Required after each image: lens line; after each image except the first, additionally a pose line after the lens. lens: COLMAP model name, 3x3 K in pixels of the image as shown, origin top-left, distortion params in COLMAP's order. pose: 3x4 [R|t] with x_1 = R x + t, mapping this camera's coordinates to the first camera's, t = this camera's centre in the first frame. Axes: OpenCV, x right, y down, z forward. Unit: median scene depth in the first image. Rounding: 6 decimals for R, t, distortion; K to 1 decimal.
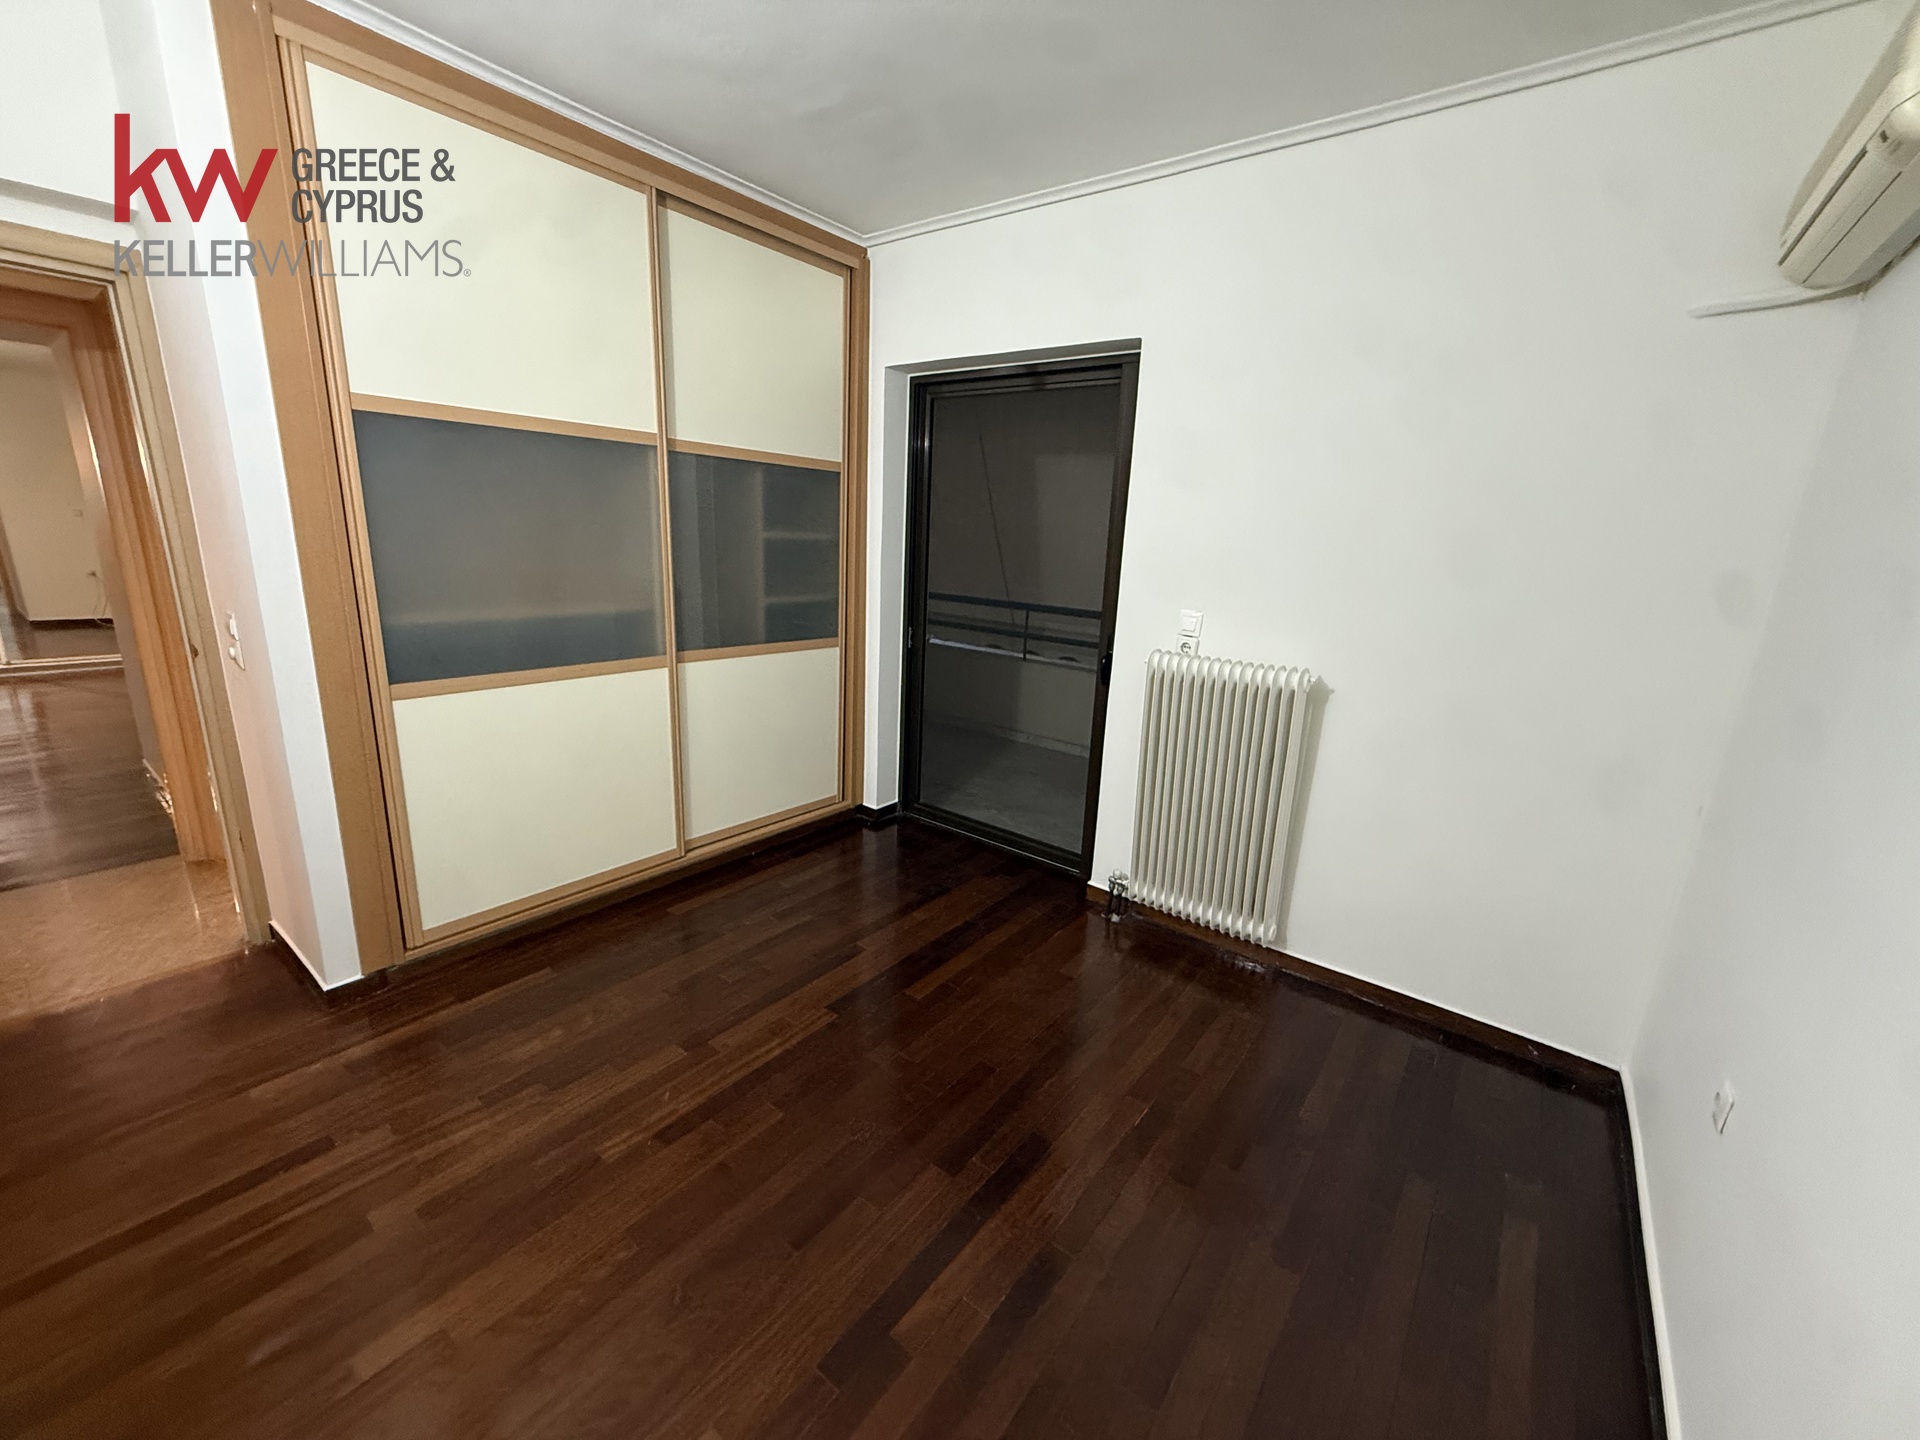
lens RADIAL K [[756.9, 0, 964.4], [0, 756.9, 706.7], [0, 0, 1]] dist [-0.001356, -0.000104]
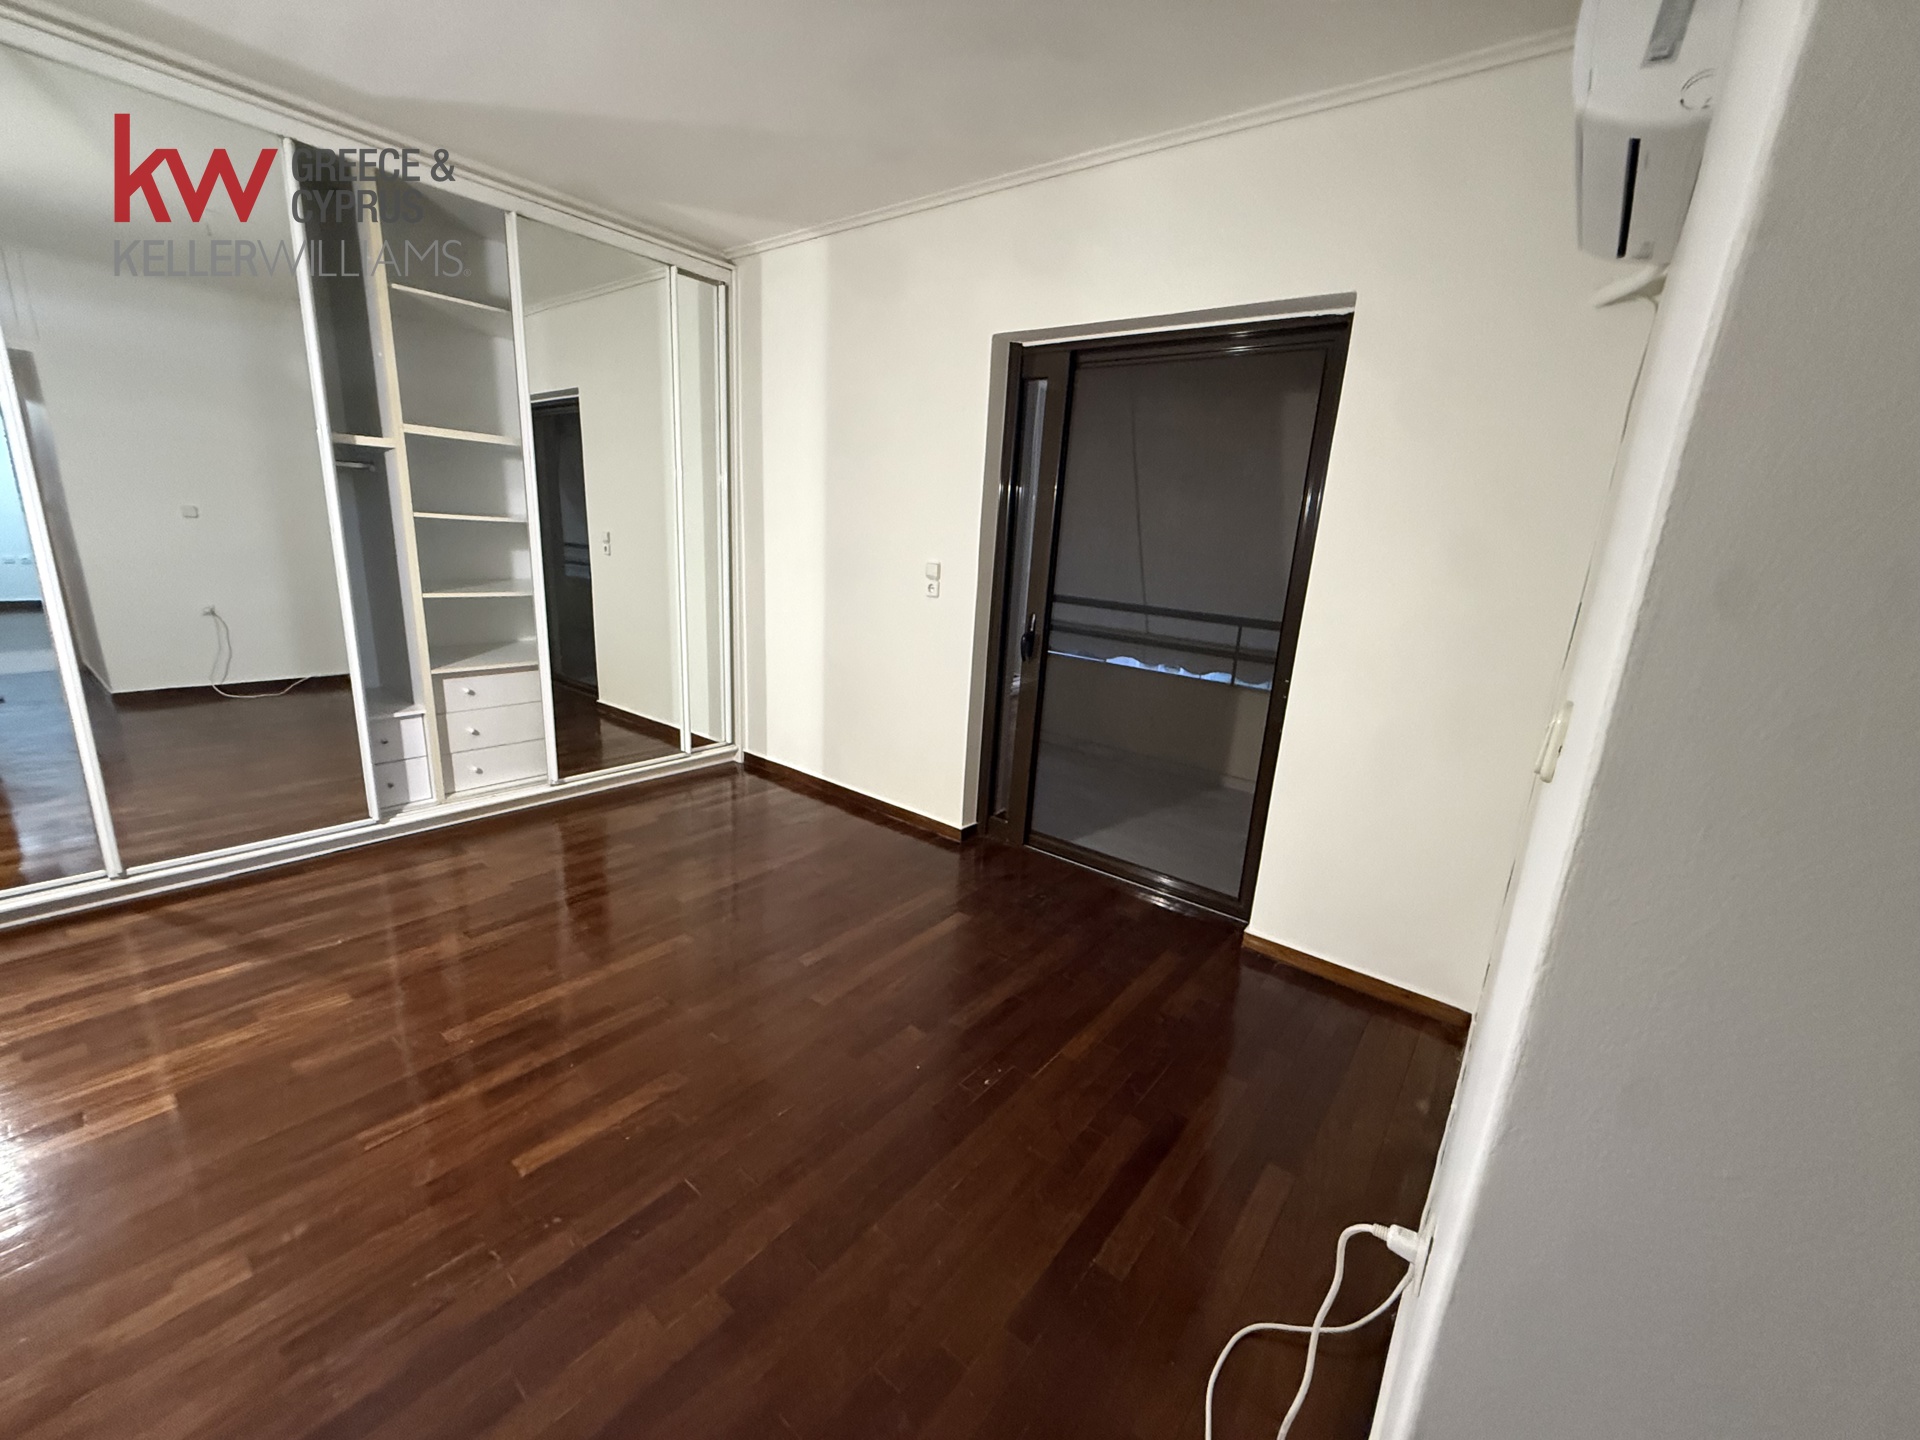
lens RADIAL K [[771.0, 0, 960.0], [0, 771.0, 720.0], [0, 0, 1]] dist [0.001398, -0.000143]
pose [[0.999902, 0.009718, -0.010036, -0.145012], [-0.009438, 0.999576, 0.027554, -0.029541], [0.010299, -0.027457, 0.999570, 0.102949]]
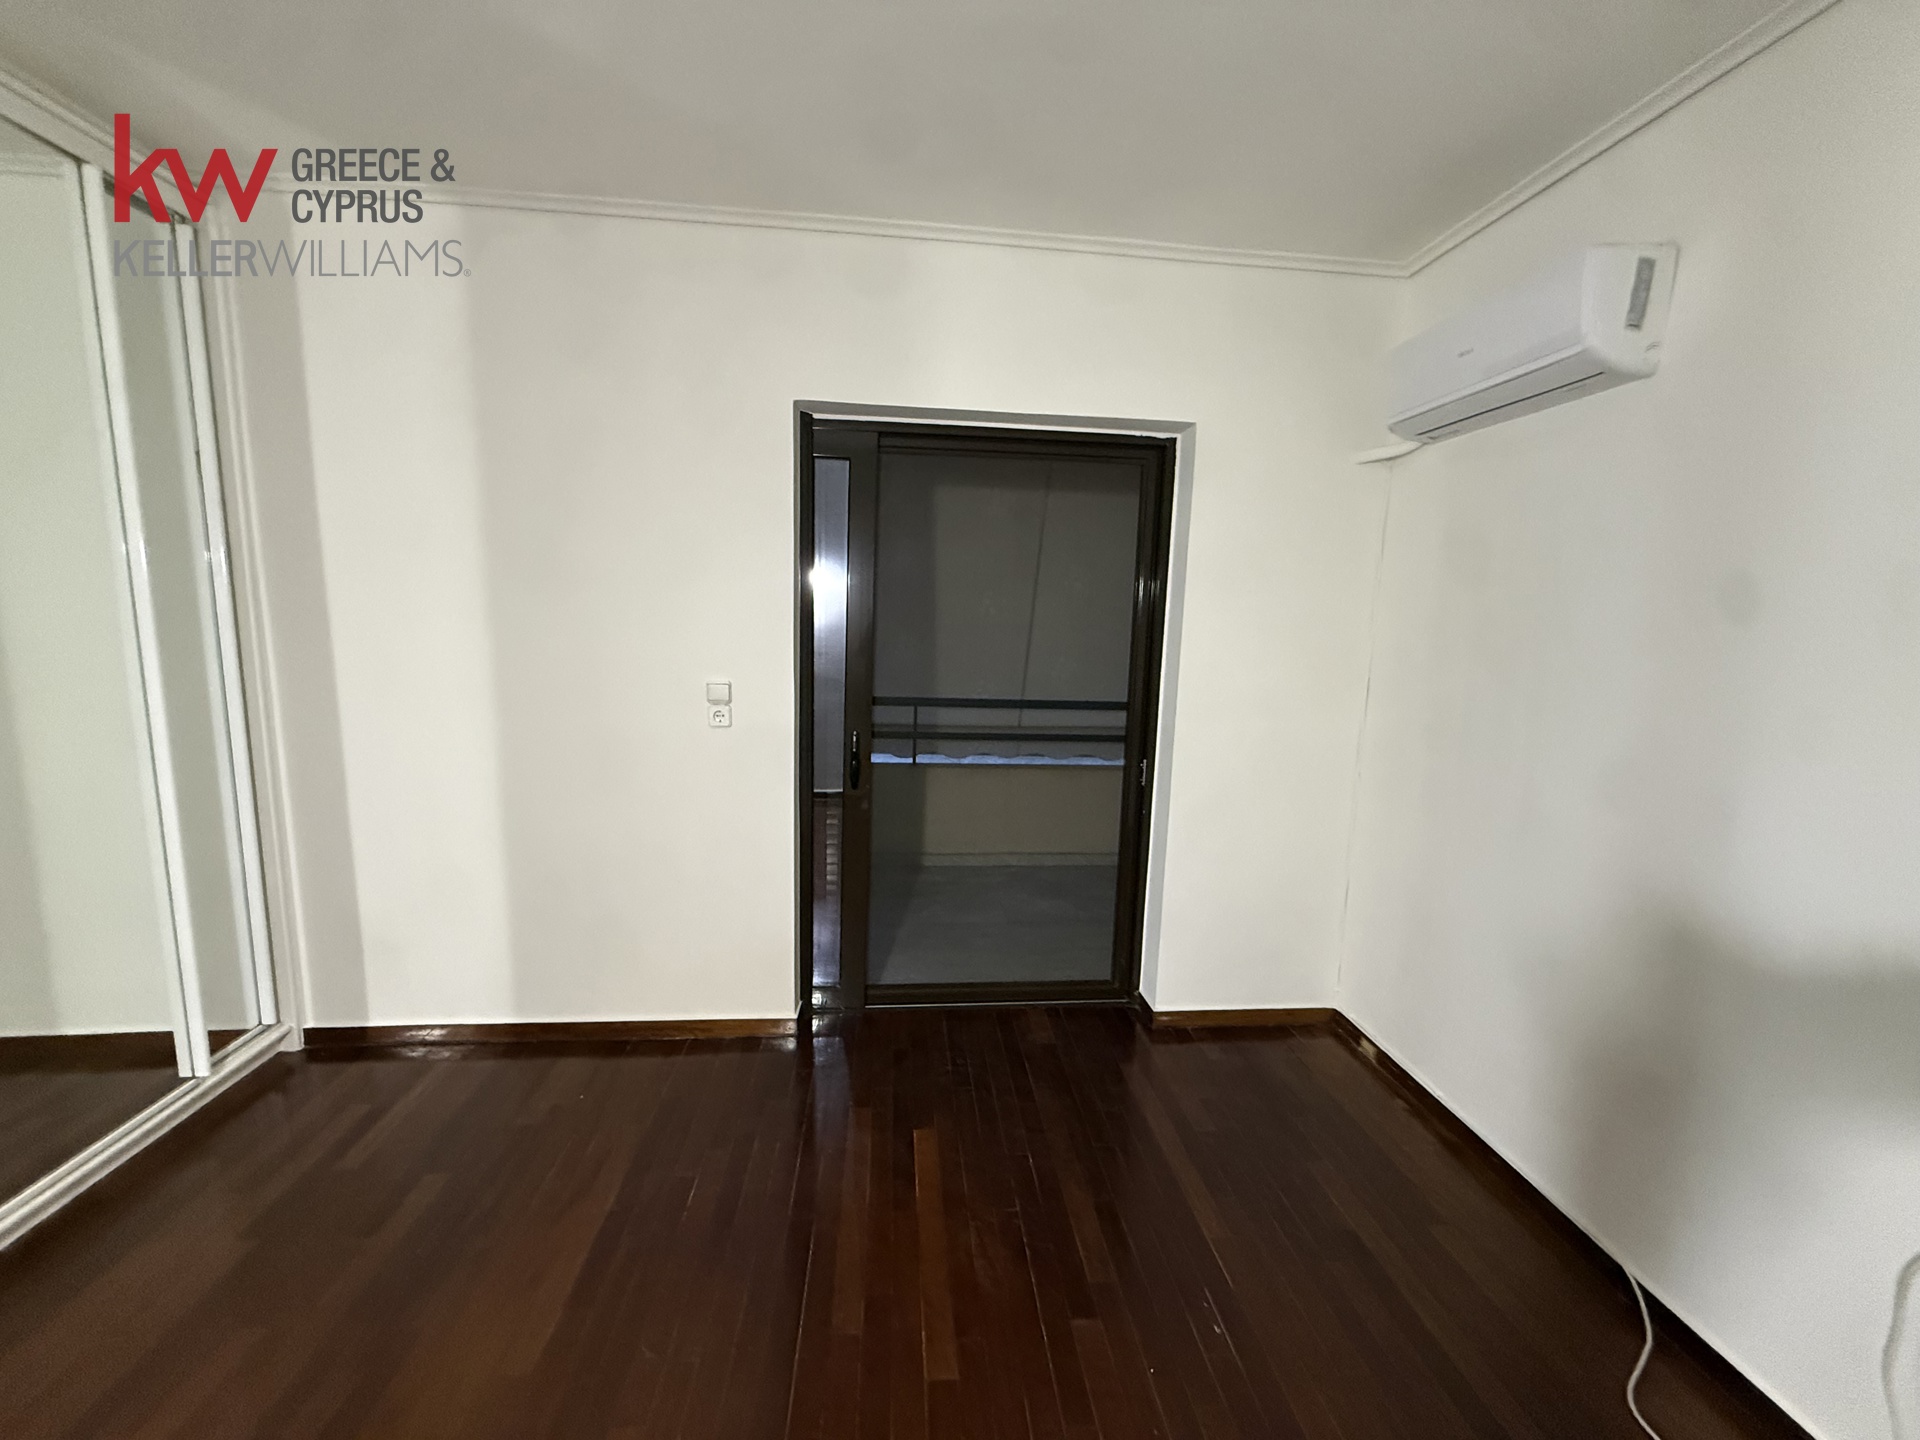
lens RADIAL K [[777.3, 0, 962.6], [0, 777.3, 668.4], [0, 0, 1]] dist [0.000972, -0.000219]
pose [[0.732340, -0.073538, 0.676956, -0.517838], [0.160834, 0.984703, -0.067024, -0.116556], [-0.661672, 0.157962, 0.732965, 0.382116]]
